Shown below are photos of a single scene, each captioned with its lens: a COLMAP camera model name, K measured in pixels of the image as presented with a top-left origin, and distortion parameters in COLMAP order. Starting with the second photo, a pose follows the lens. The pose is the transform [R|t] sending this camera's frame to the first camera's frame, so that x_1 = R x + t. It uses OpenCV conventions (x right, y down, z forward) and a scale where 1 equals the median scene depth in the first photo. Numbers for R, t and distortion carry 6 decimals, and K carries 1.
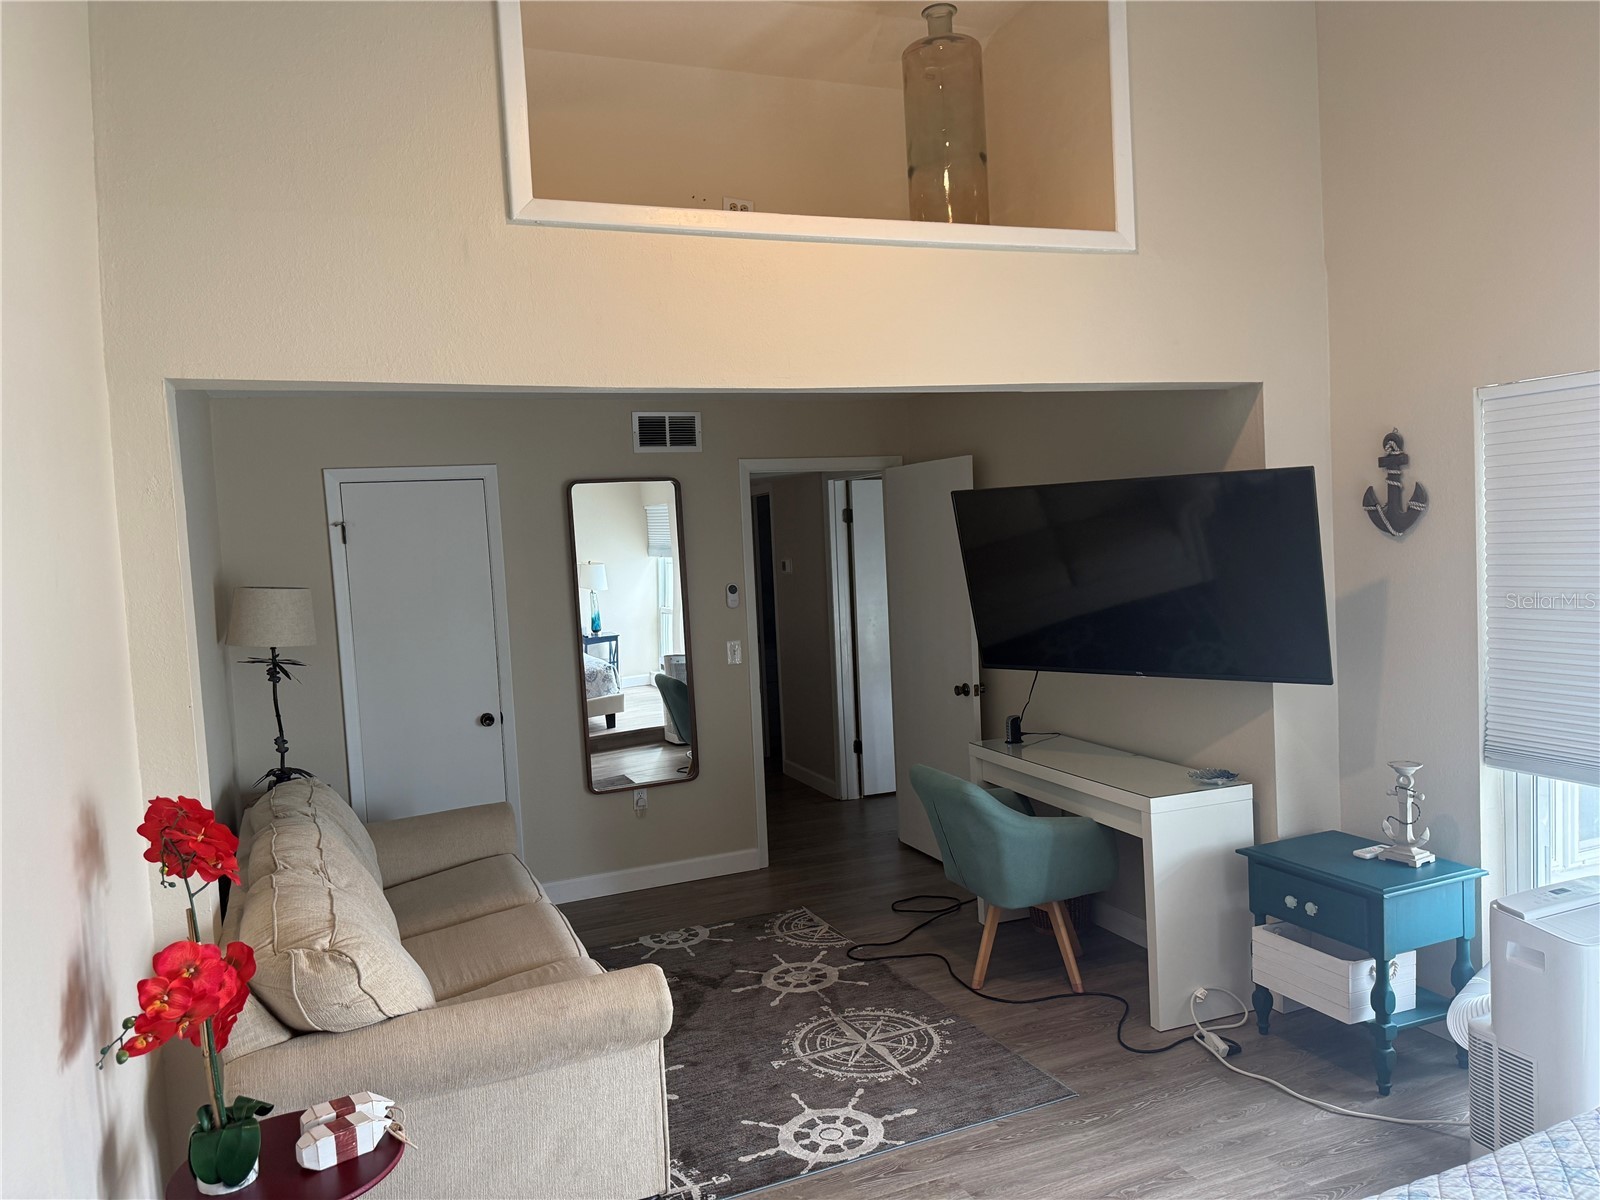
lens RADIAL K [[1137.4, 0, 787.7], [0, 1137.4, 601.3], [0, 0, 1]] dist [0.069130, -0.078157]
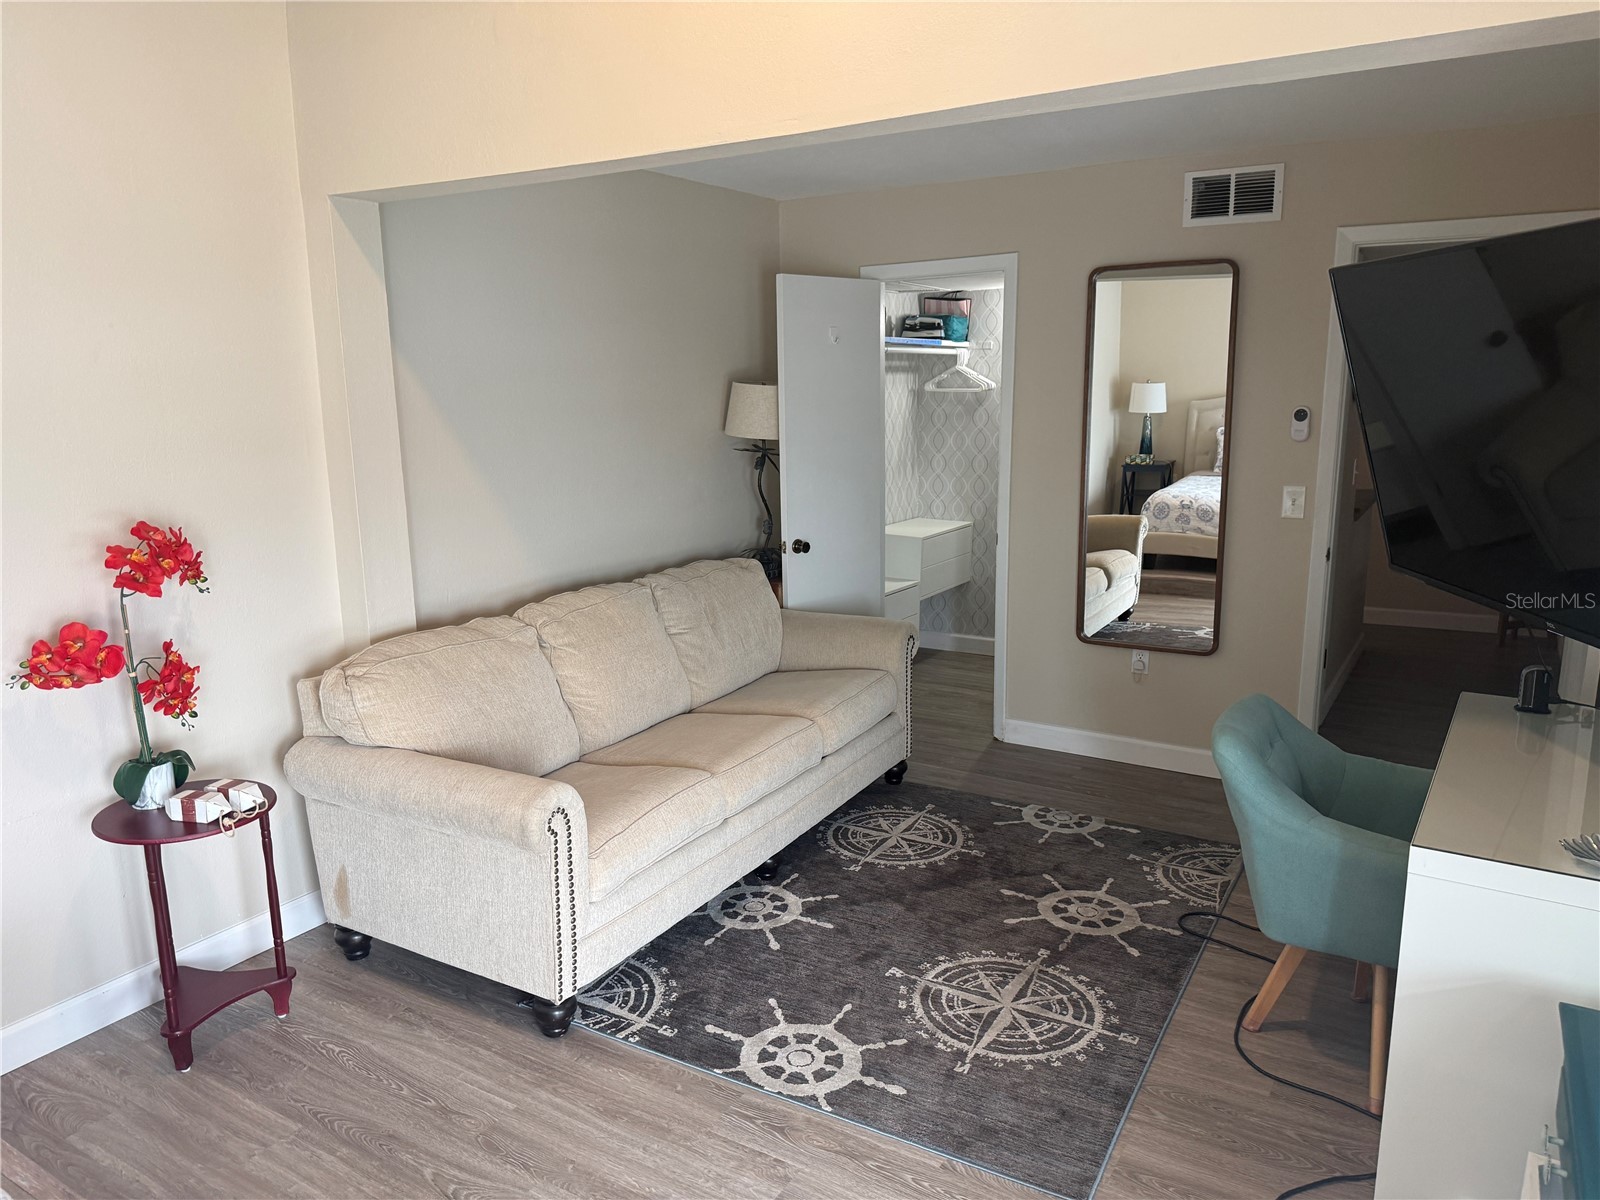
lens RADIAL K [[1137.4, 0, 793.1], [0, 1137.4, 604.8], [0, 0, 1]] dist [0.069130, -0.078157]
pose [[0.595110, 0.203060, -0.777567, 0.496637], [-0.066271, 0.976656, 0.204331, -0.029247], [0.800907, -0.070070, 0.594674, 0.408329]]
